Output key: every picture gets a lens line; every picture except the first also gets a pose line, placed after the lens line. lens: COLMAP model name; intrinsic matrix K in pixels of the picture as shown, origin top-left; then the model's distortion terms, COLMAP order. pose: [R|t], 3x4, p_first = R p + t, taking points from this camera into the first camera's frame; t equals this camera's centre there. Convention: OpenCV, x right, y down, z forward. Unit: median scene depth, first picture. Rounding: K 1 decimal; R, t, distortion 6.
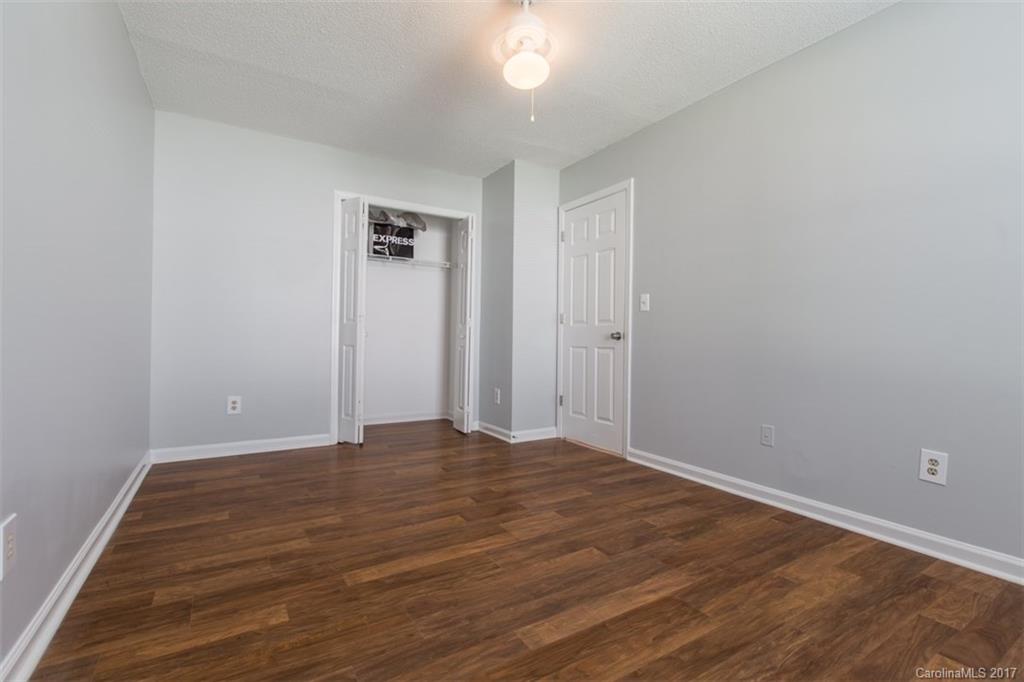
lens RADIAL K [[470.9, 0, 513.1], [0, 470.9, 340.8], [0, 0, 1]] dist [0.003847, -0.001838]
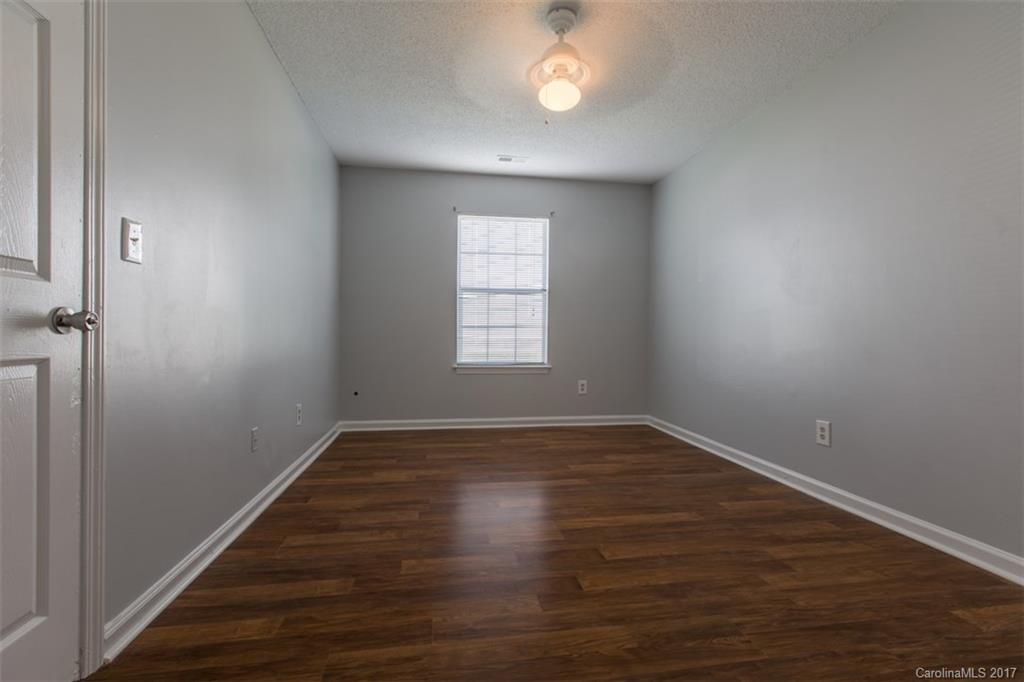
lens RADIAL K [[470.9, 0, 509.0], [0, 470.9, 335.5], [0, 0, 1]] dist [0.003847, -0.001838]
pose [[-0.923725, -0.020639, 0.382501, -0.291593], [-0.018765, 0.999787, 0.008631, -0.013610], [-0.382597, 0.000795, -0.923915, 2.011125]]
